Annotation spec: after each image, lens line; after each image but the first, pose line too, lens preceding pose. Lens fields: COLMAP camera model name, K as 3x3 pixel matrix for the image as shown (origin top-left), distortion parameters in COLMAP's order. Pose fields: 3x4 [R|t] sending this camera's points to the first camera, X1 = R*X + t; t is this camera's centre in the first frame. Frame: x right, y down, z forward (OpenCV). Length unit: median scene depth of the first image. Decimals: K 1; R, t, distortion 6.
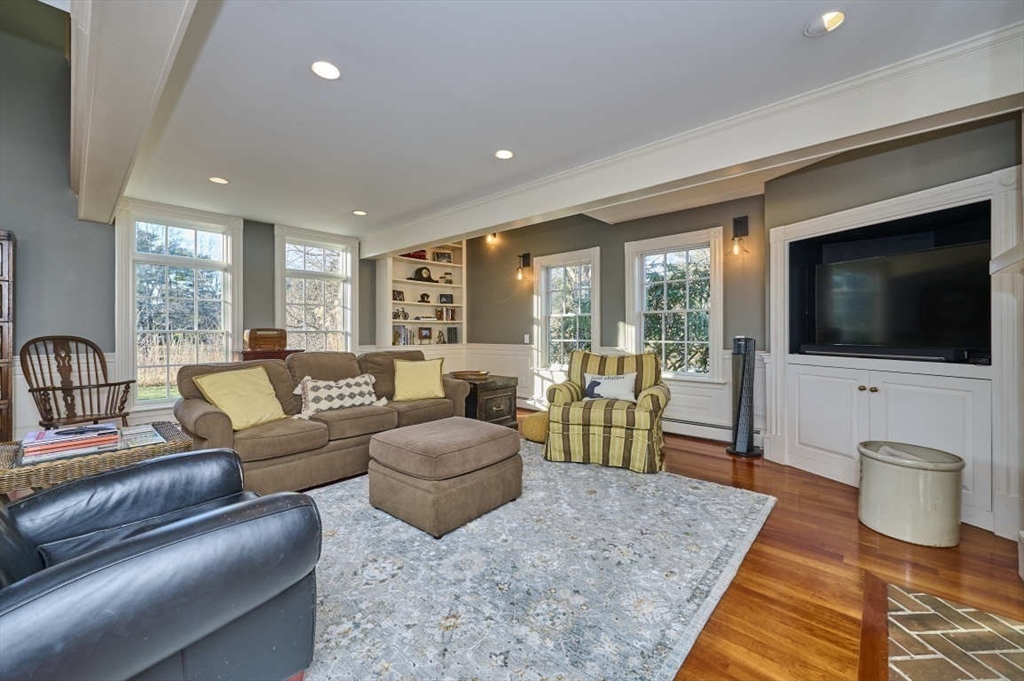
lens RADIAL K [[408.2, 0, 505.7], [0, 408.2, 332.1], [0, 0, 1]] dist [-0.000626, -0.000067]
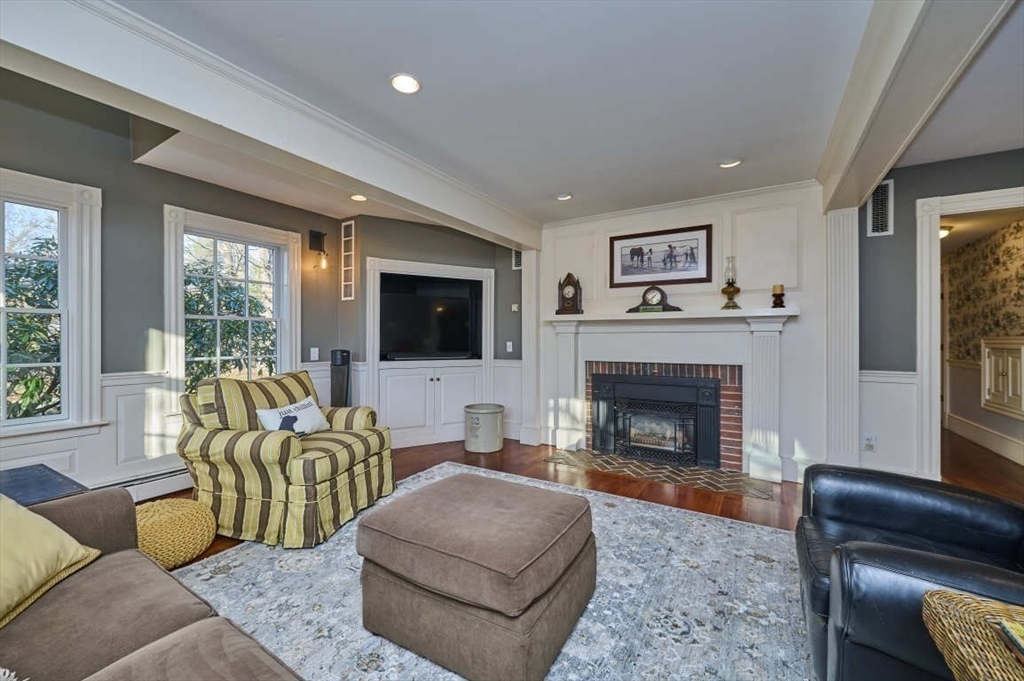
lens RADIAL K [[412.7, 0, 510.1], [0, 412.7, 344.2], [0, 0, 1]] dist [-0.002565, -0.000194]
pose [[-0.180735, 0.008136, 0.983498, -0.592103], [0.018285, 0.999821, -0.004911, 0.014481], [-0.983362, 0.017095, -0.180852, 0.819950]]
